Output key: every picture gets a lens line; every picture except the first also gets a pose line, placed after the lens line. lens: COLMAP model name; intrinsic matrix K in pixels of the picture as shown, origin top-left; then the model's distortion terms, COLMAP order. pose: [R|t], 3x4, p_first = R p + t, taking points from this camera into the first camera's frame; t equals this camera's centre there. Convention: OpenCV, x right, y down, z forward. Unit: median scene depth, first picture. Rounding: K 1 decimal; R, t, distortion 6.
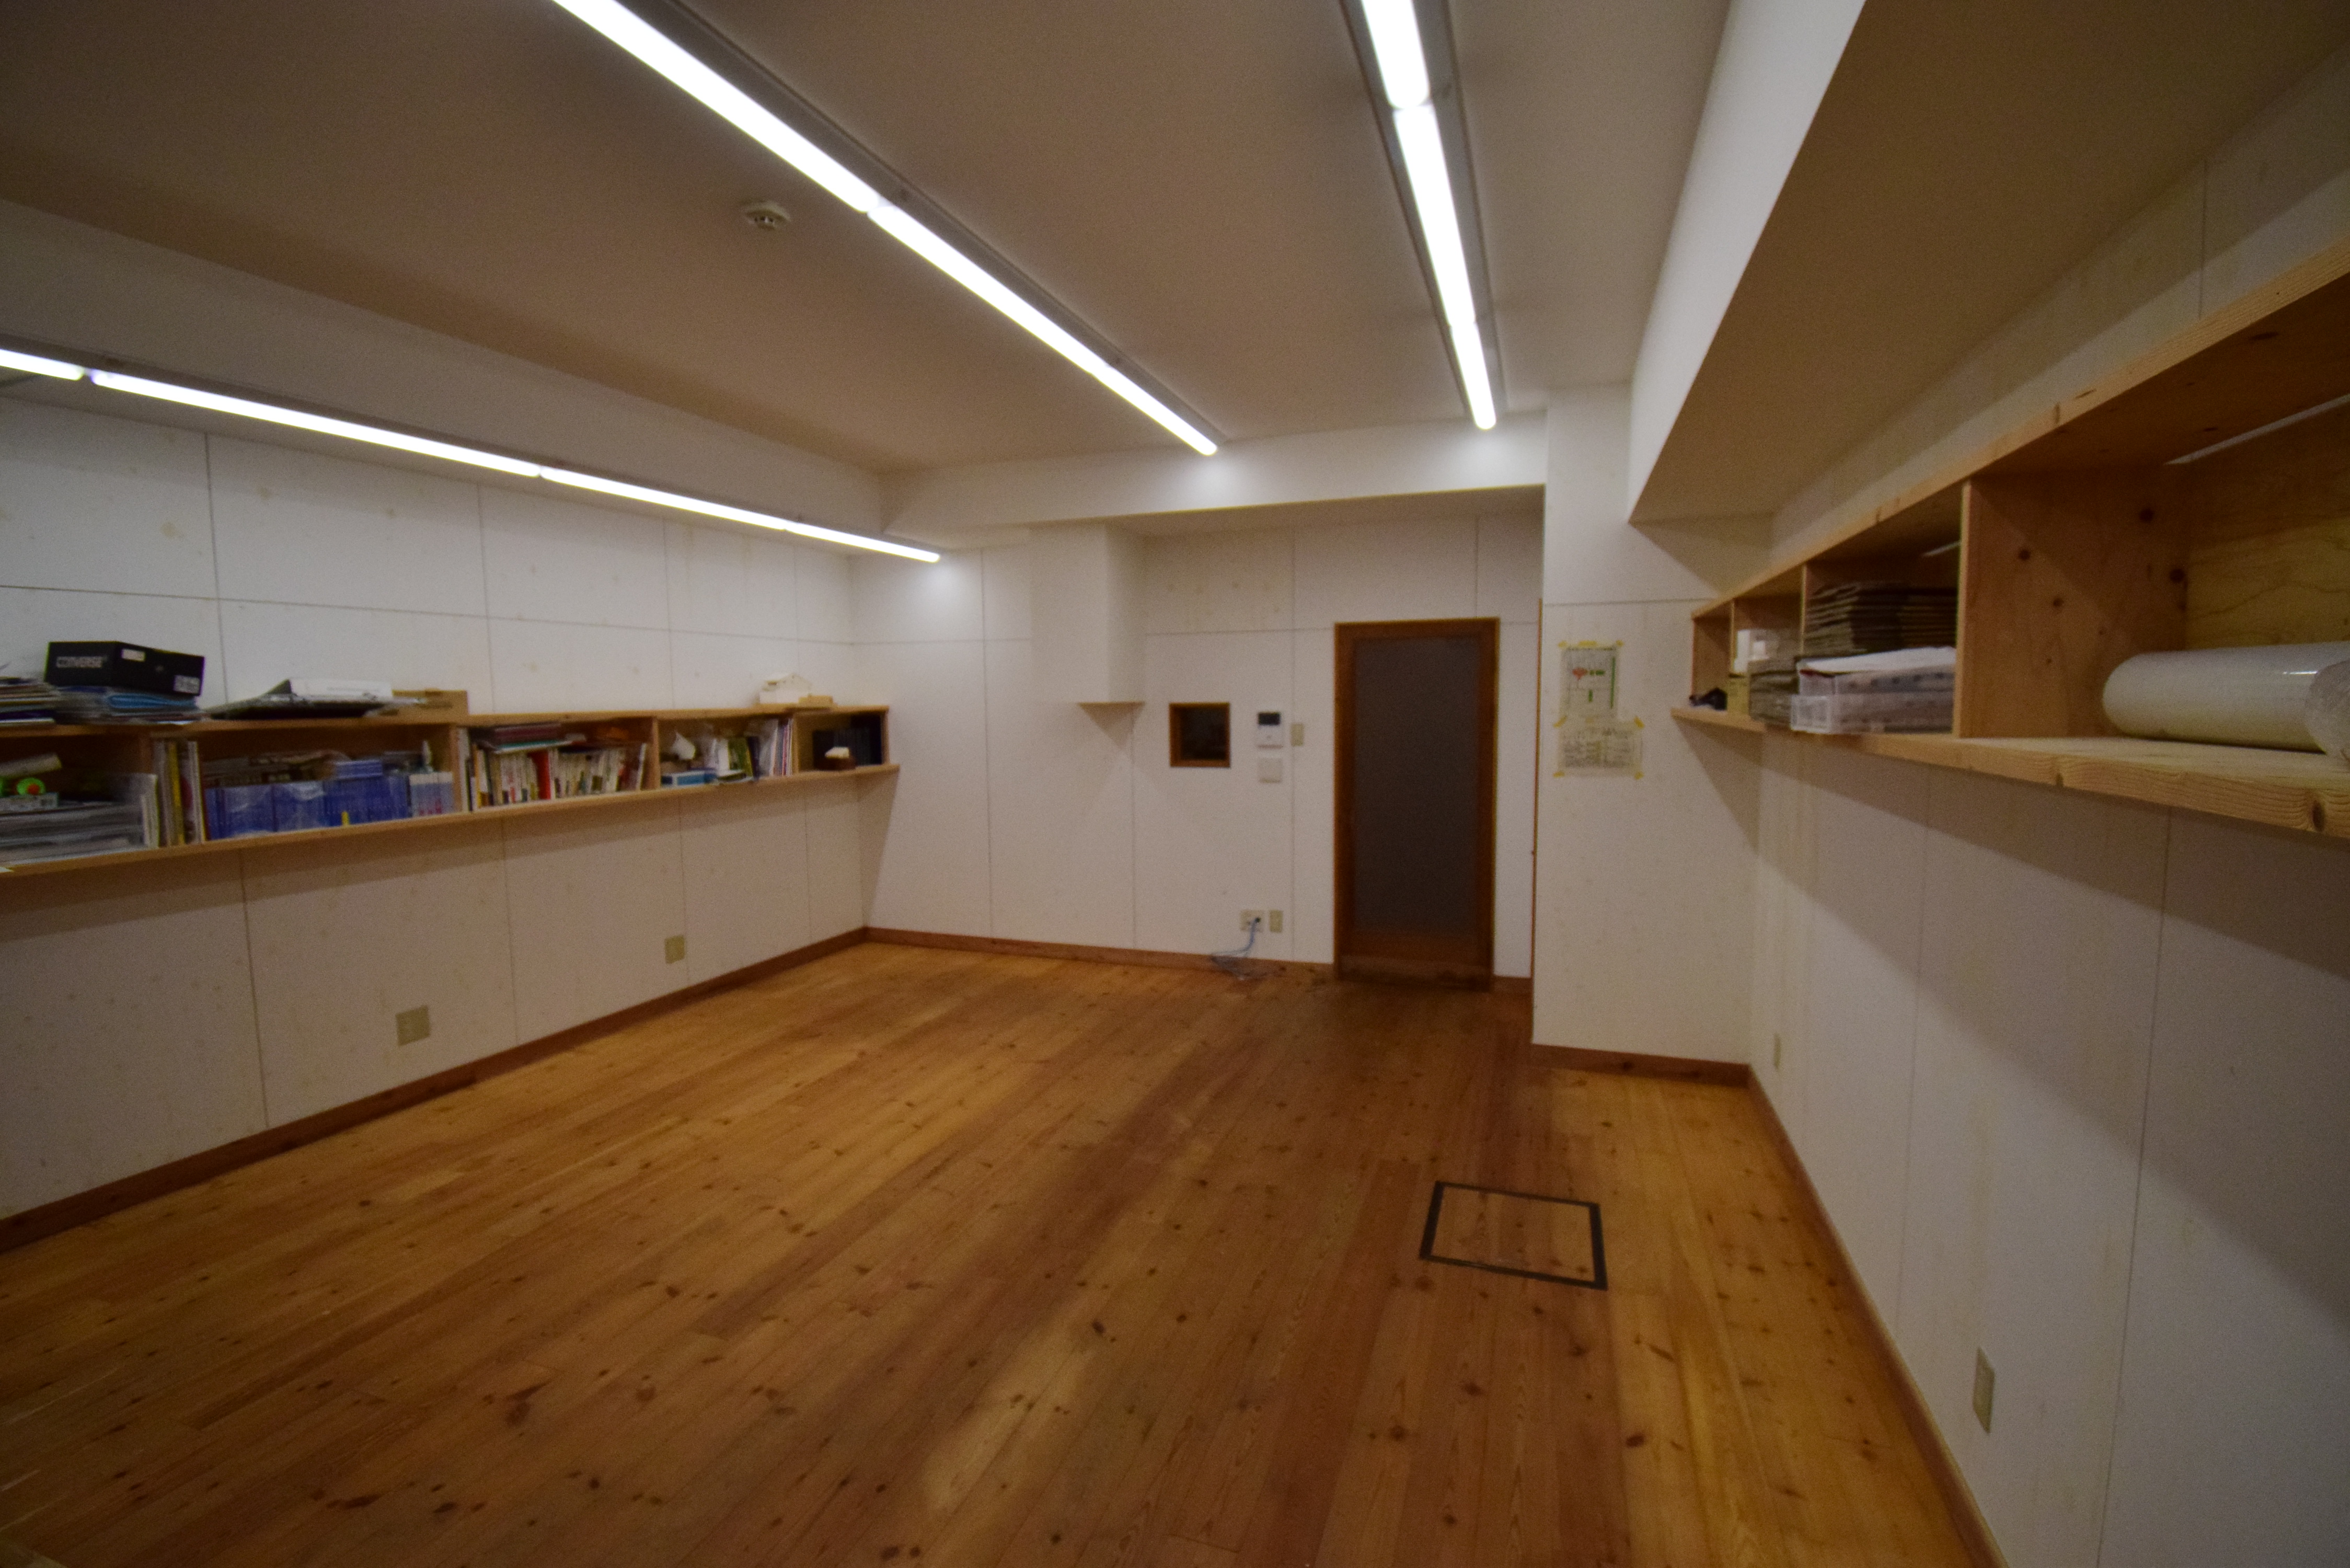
lens RADIAL K [[1037.7, 0, 1182.7], [0, 1037.7, 794.5], [0, 0, 1]] dist [0.019218, -0.026803]
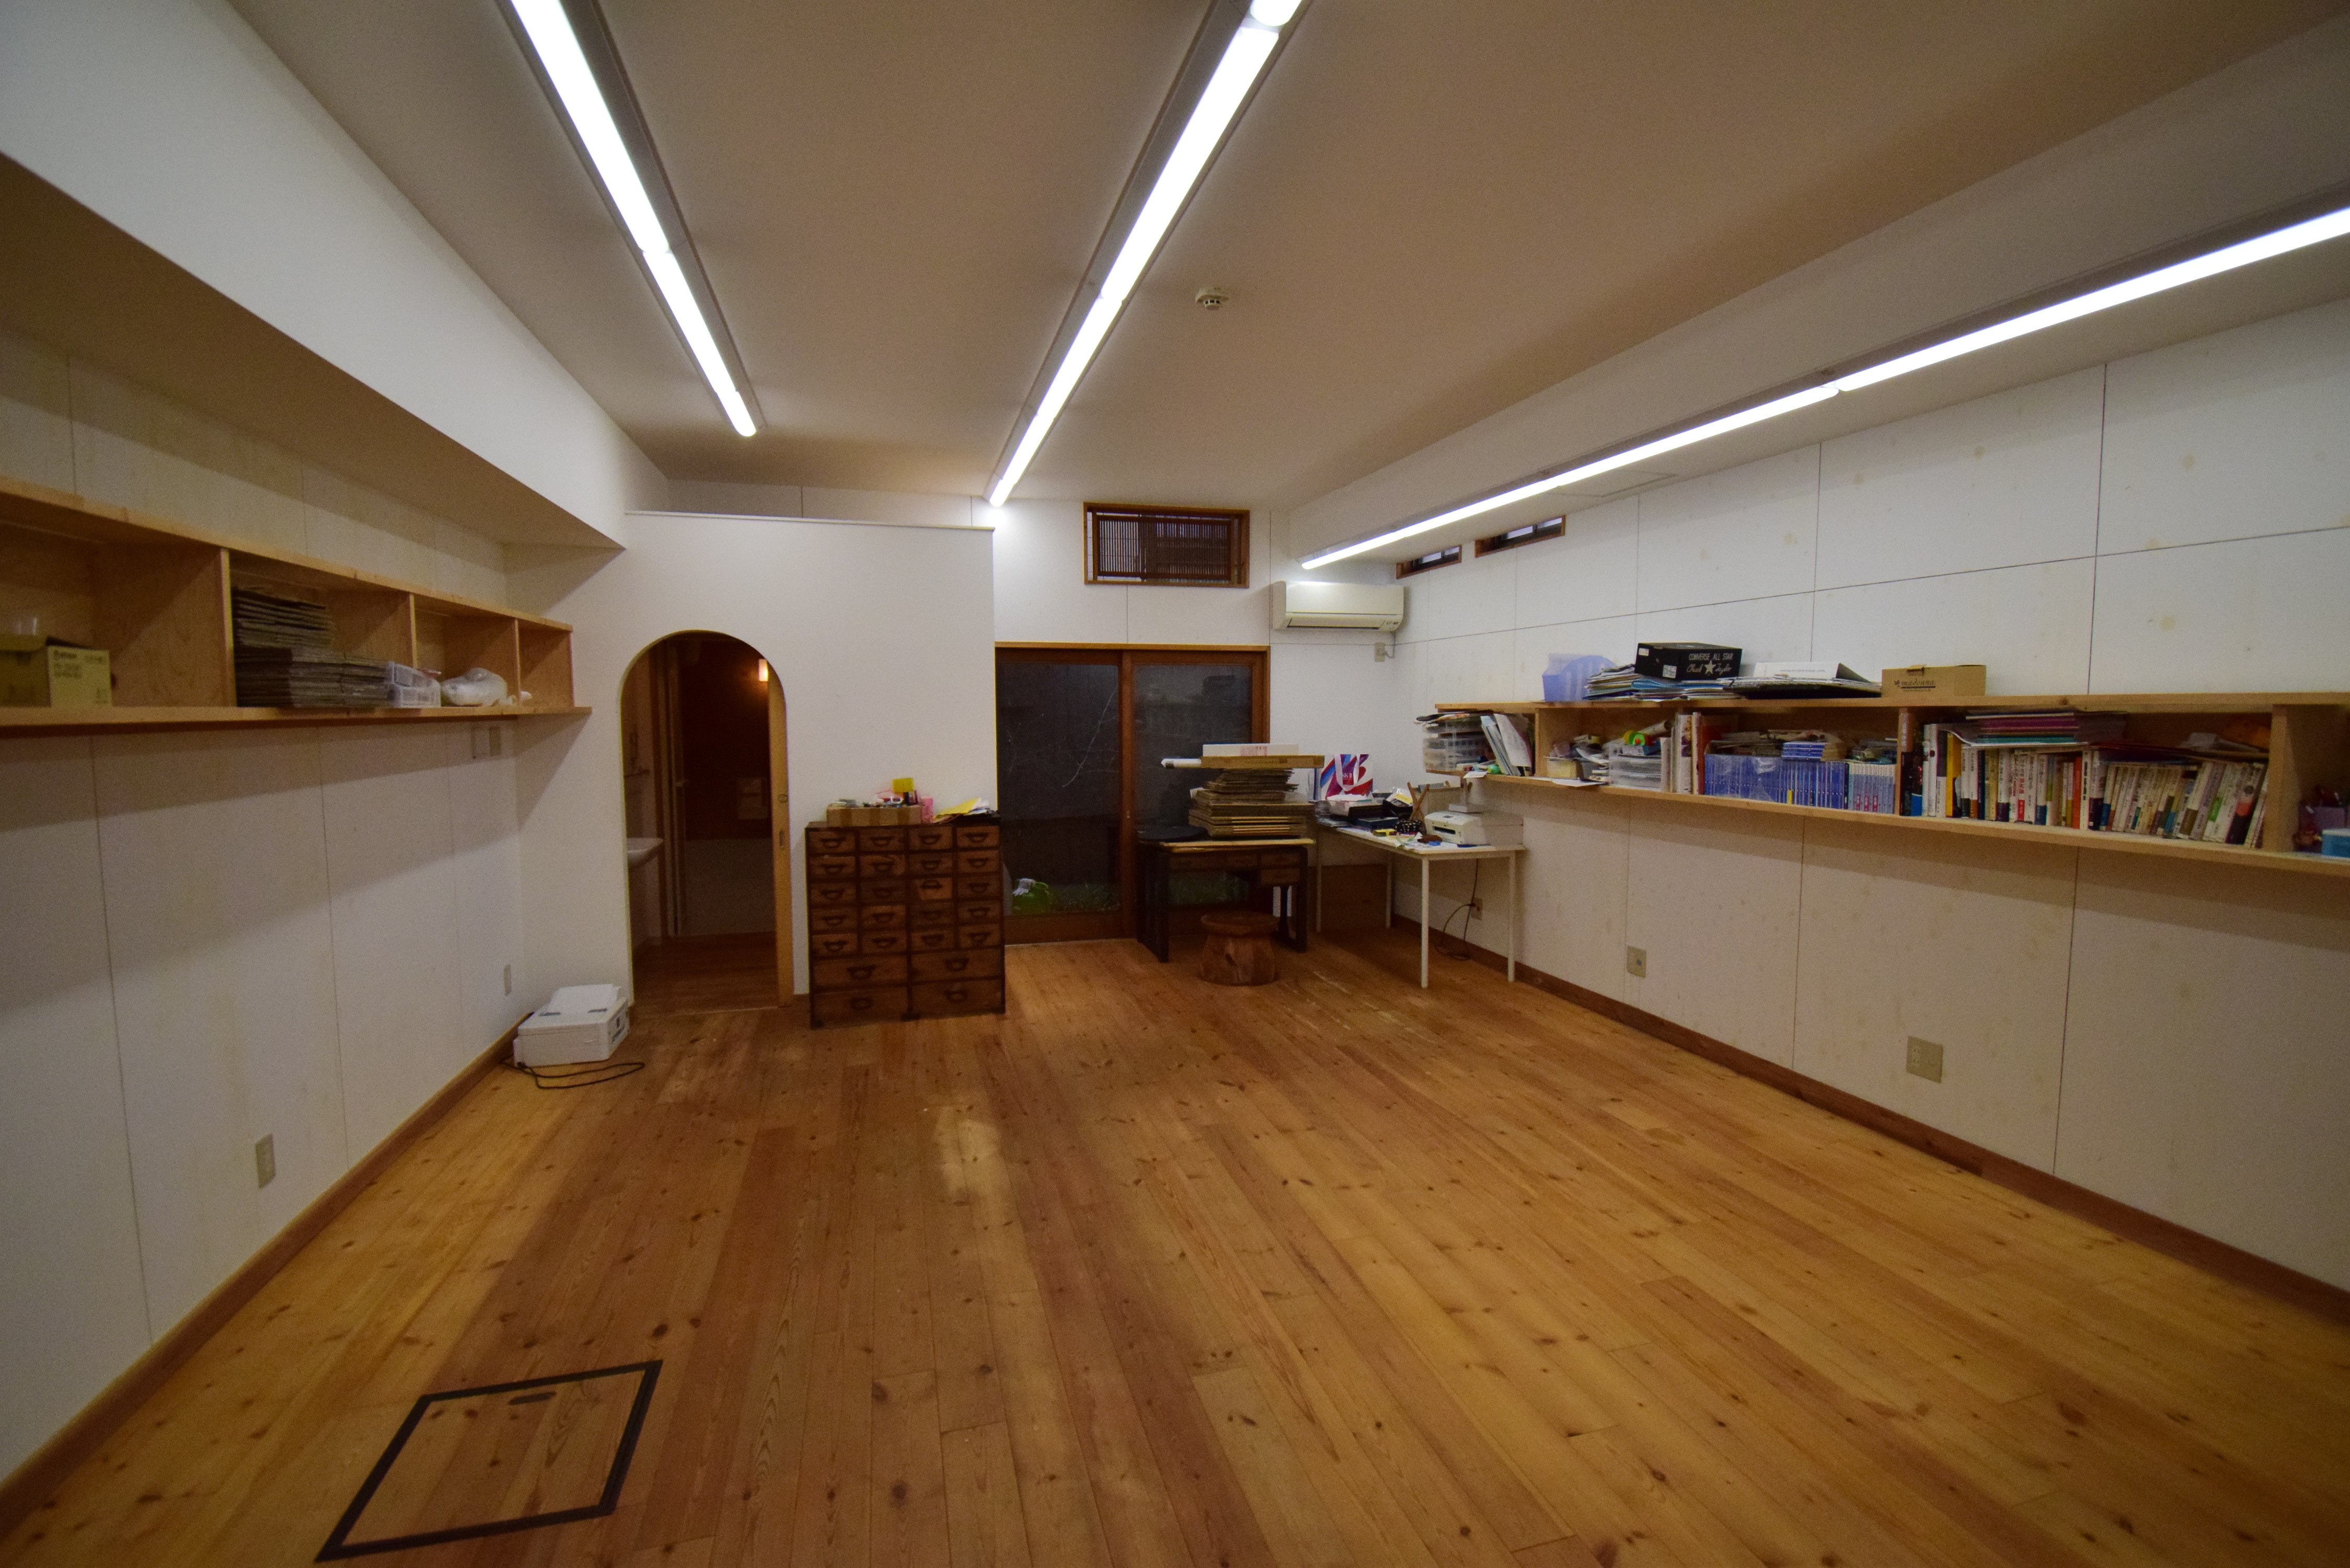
lens RADIAL K [[1037.7, 0, 1182.7], [0, 1037.7, 794.5], [0, 0, 1]] dist [0.019218, -0.026803]
pose [[-0.816761, 0.058073, -0.574047, 0.254675], [-0.044512, 0.985615, 0.163041, -0.111932], [0.575257, 0.158717, -0.802427, 1.378132]]
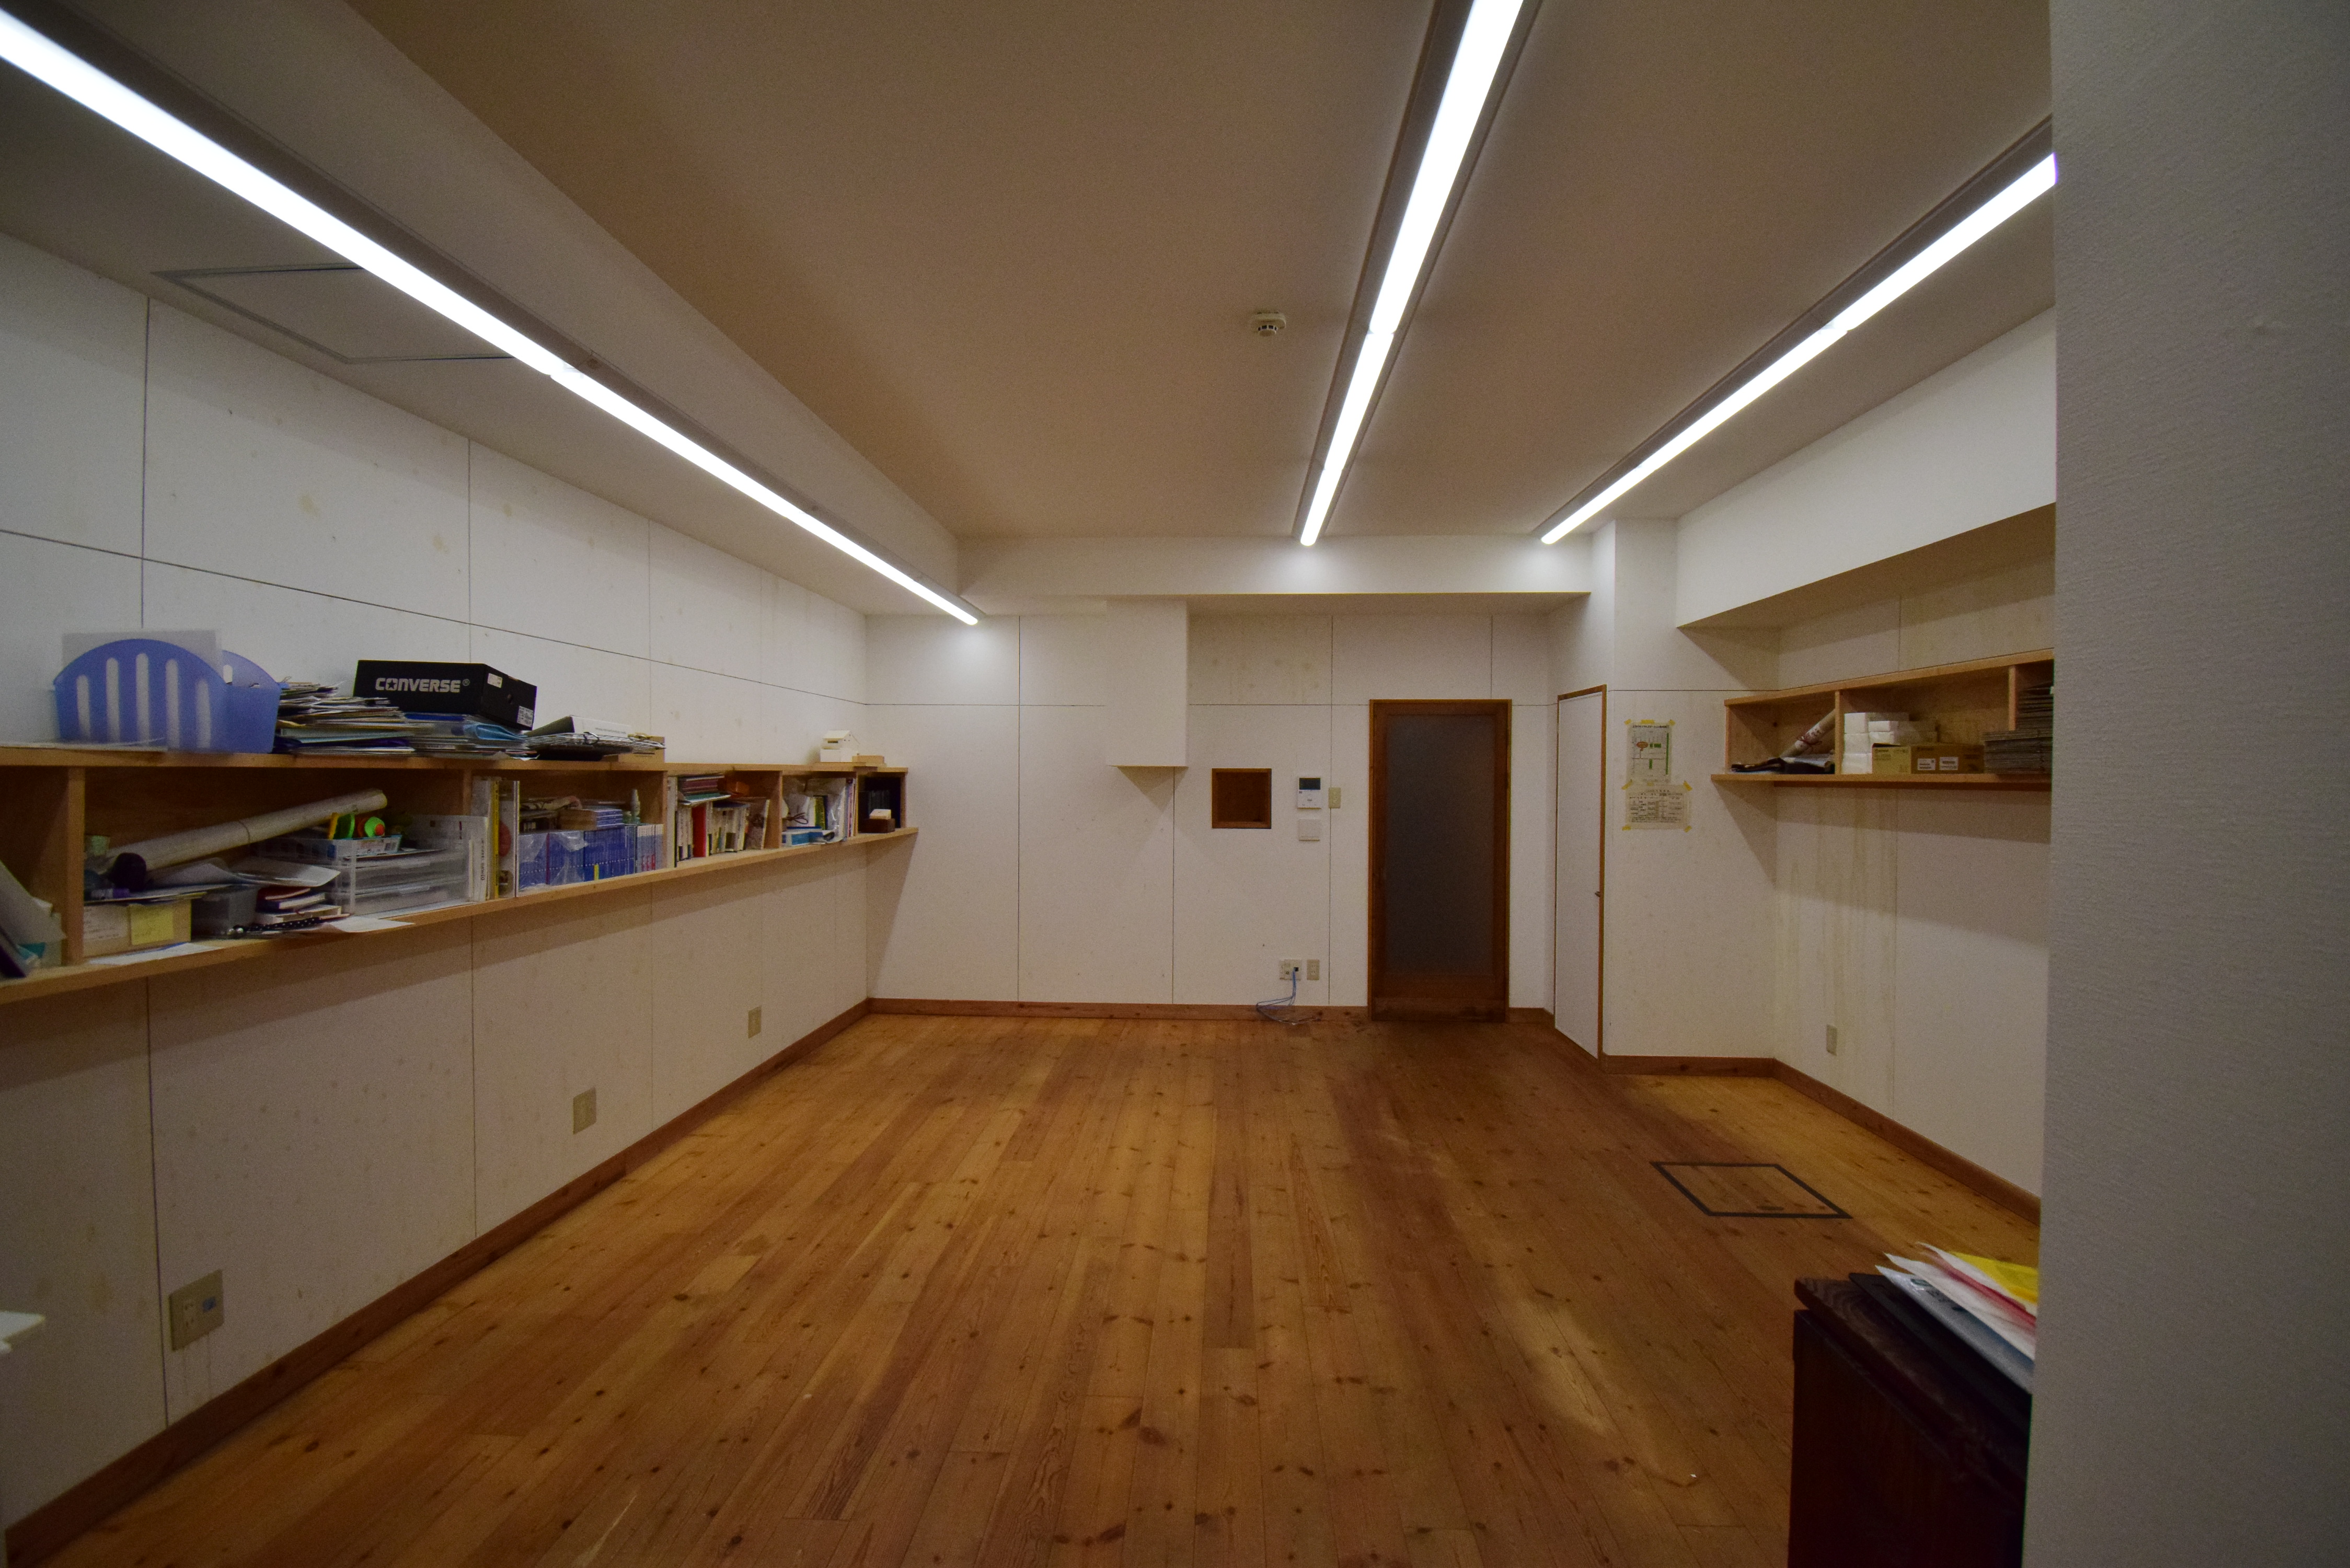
lens RADIAL K [[1037.7, 0, 1182.7], [0, 1037.7, 794.5], [0, 0, 1]] dist [0.019218, -0.026803]
pose [[0.957063, 0.008679, 0.289750, -0.540699], [0.013757, 0.997066, -0.075305, 0.028878], [-0.289553, 0.076057, 0.954135, -0.016488]]
